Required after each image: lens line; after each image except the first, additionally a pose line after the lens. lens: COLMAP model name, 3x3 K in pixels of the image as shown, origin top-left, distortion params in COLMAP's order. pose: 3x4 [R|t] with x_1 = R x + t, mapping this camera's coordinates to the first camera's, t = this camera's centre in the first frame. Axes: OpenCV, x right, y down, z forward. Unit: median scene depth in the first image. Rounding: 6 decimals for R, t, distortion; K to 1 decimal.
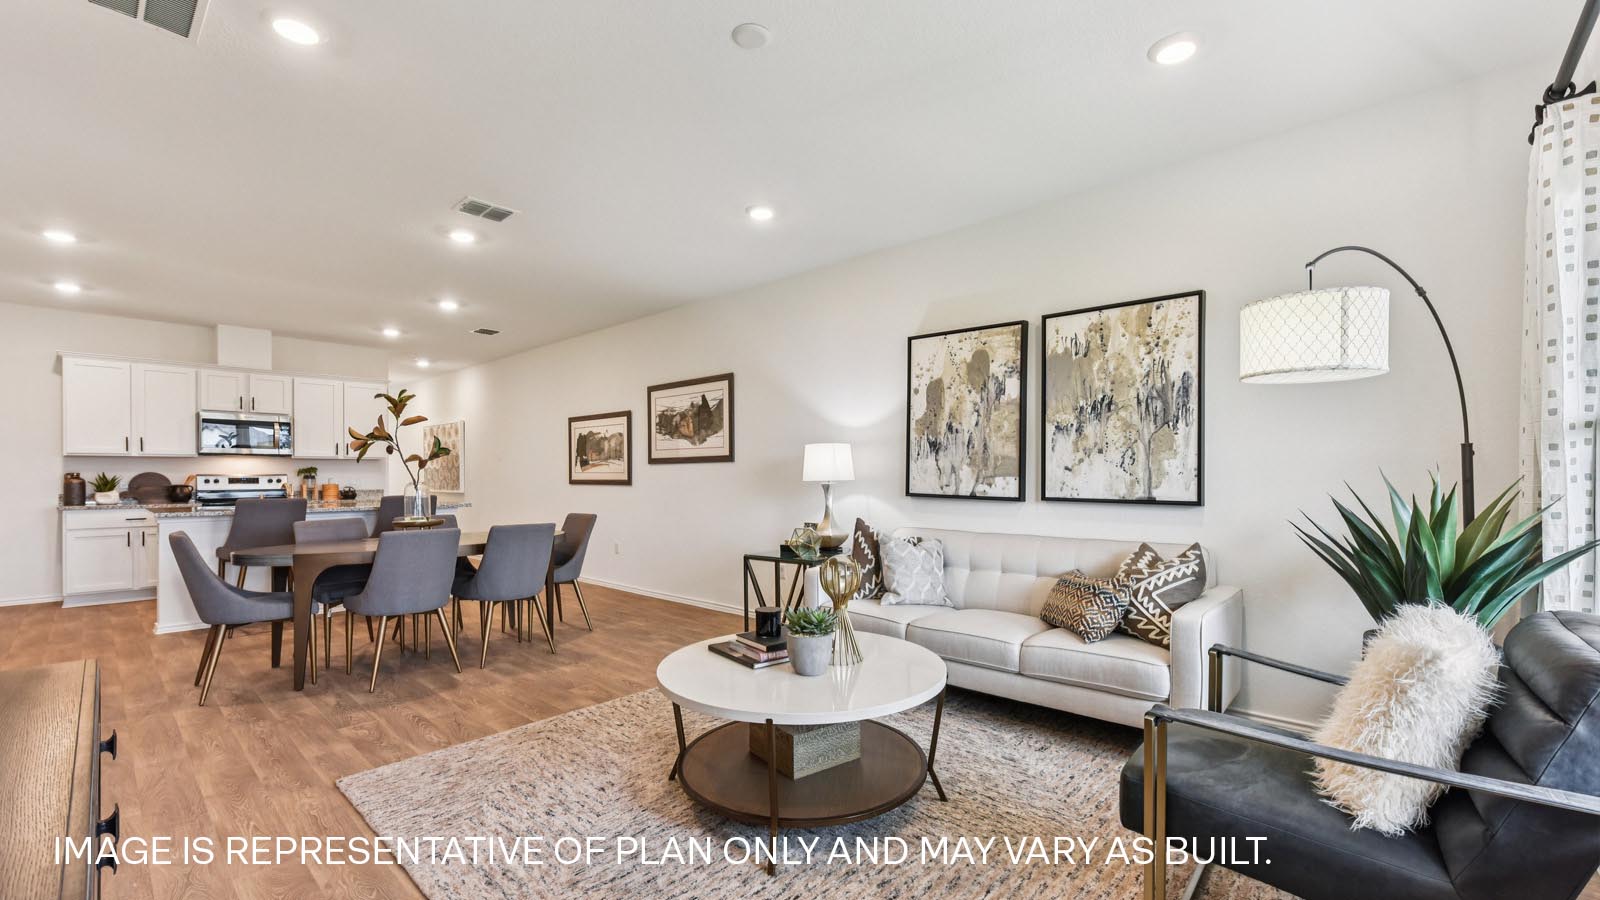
lens RADIAL K [[657.5, 0, 804.4], [0, 657.5, 475.5], [0, 0, 1]] dist [0.003324, 0.000233]
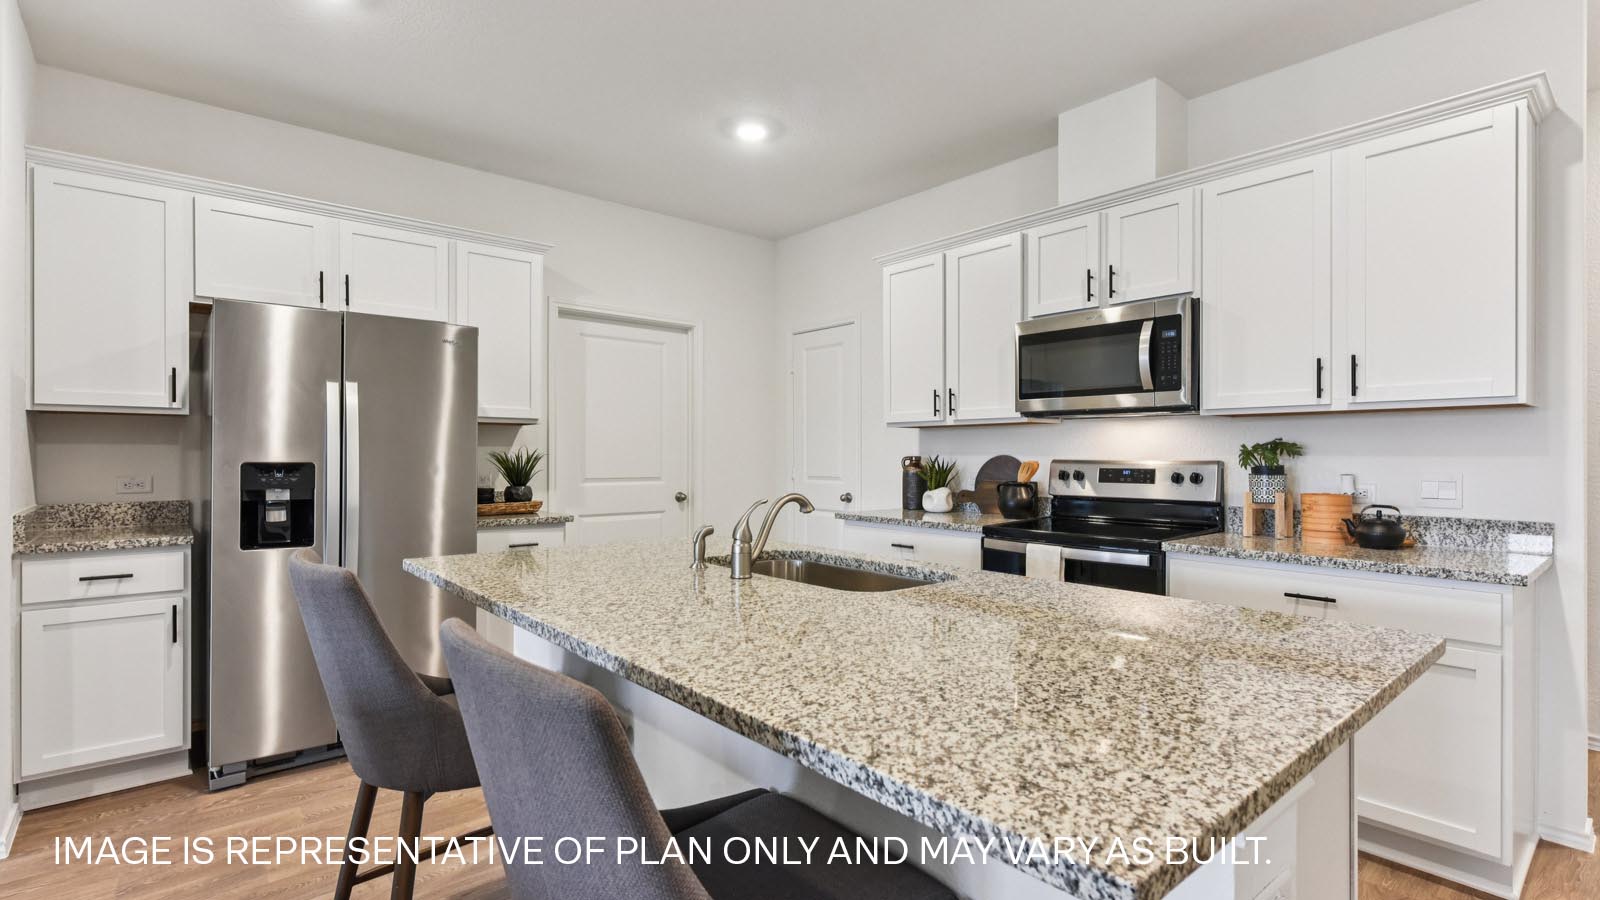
lens RADIAL K [[743.9, 0, 808.4], [0, 743.9, 454.8], [0, 0, 1]] dist [0.003804, -0.000962]
pose [[-0.113138, 0.002404, -0.993576, -0.602355], [-0.002099, 0.999994, 0.002658, -0.010260], [0.993577, 0.002386, -0.113132, 1.406645]]
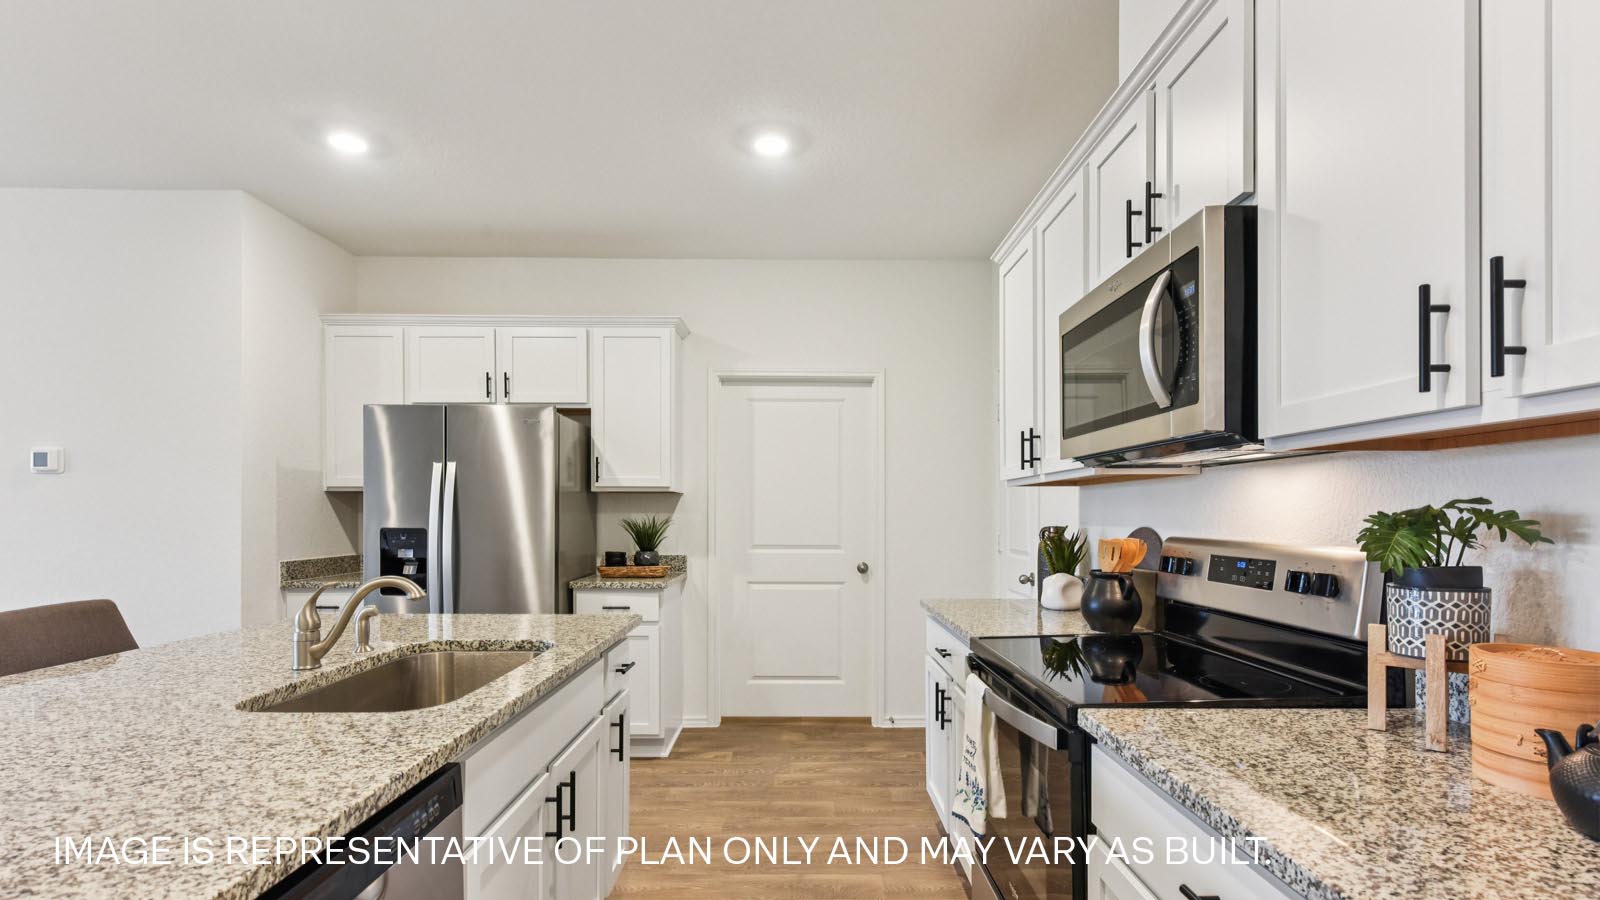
lens RADIAL K [[741.7, 0, 805.8], [0, 741.7, 515.6], [0, 0, 1]] dist [0.002547, -0.000281]
pose [[-0.727713, 0.001172, -0.685881, -0.950762], [-0.002210, 0.999989, 0.004053, -0.018657], [0.685878, 0.004465, -0.727702, 1.775791]]
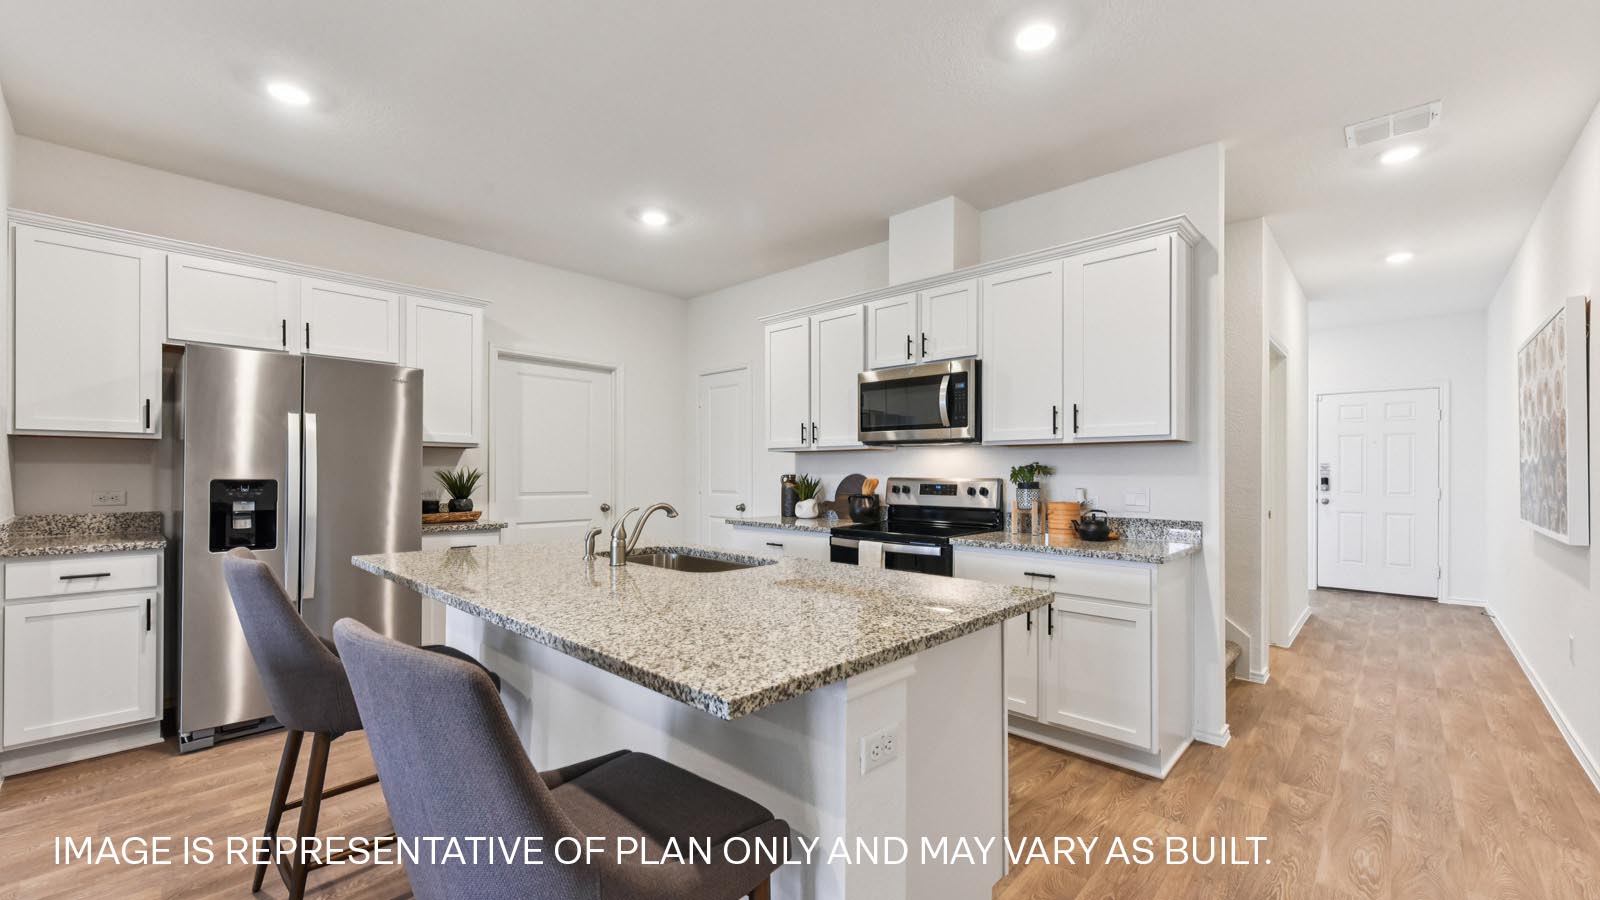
lens RADIAL K [[634.6, 0, 811.9], [0, 634.6, 470.7], [0, 0, 1]] dist [0.005438, -0.000772]
pose [[-0.004117, -0.000253, -0.999991, -0.526897], [-0.004065, 0.999992, -0.000236, -0.012477], [0.999983, 0.004064, -0.004118, 1.474626]]
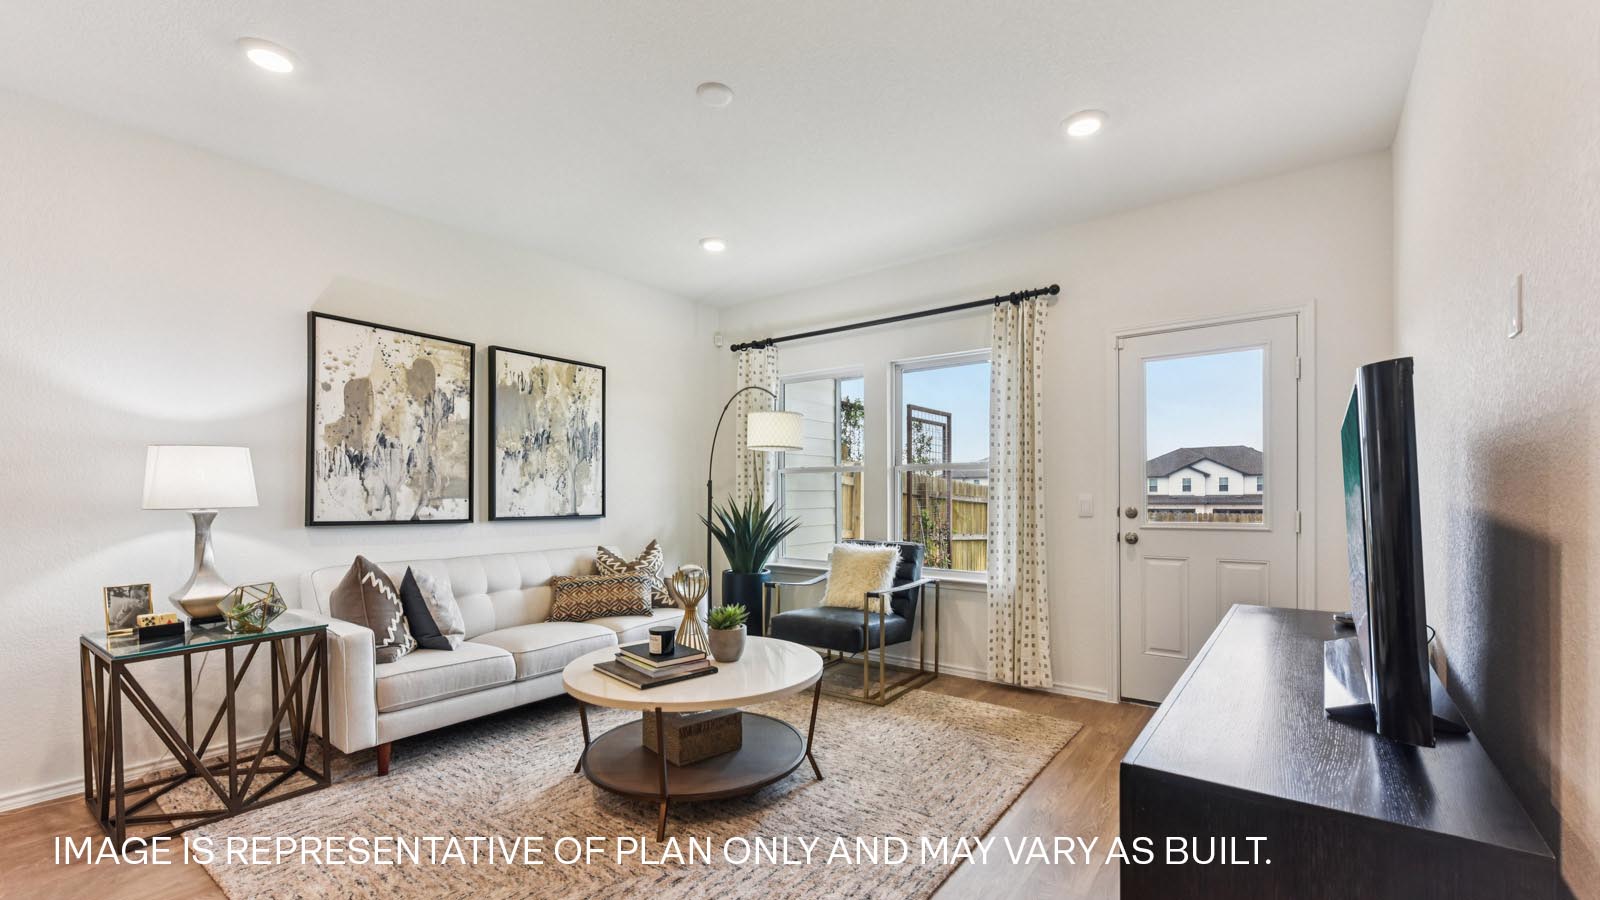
lens RADIAL K [[661.8, 0, 809.8], [0, 661.8, 504.3], [0, 0, 1]] dist [-0.000872, -0.000683]
pose [[-0.104848, -0.014197, 0.994387, -0.646898], [0.004728, 0.999880, 0.014774, -0.001374], [-0.994477, 0.006251, -0.104768, 0.523487]]
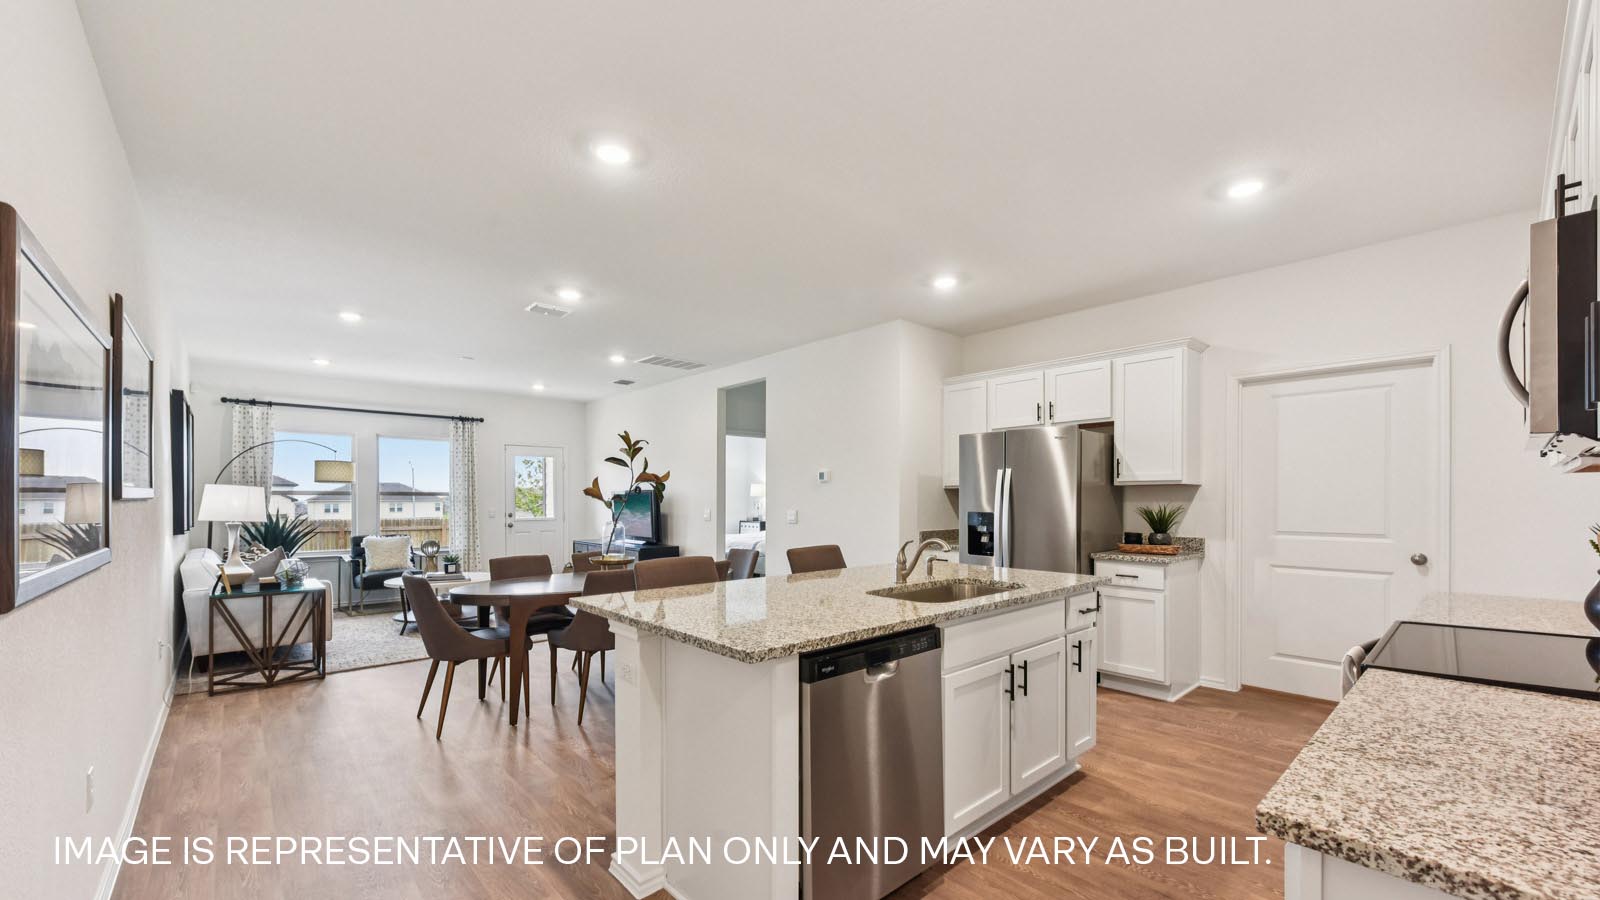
lens RADIAL K [[619.1, 0, 810.1], [0, 619.1, 504.7], [0, 0, 1]] dist [0.003031, 0.000179]
pose [[-0.996295, 0.002171, 0.085976, -0.988575], [0.002869, 0.999964, 0.007997, -0.022855], [-0.085956, 0.008214, -0.996265, 1.959838]]
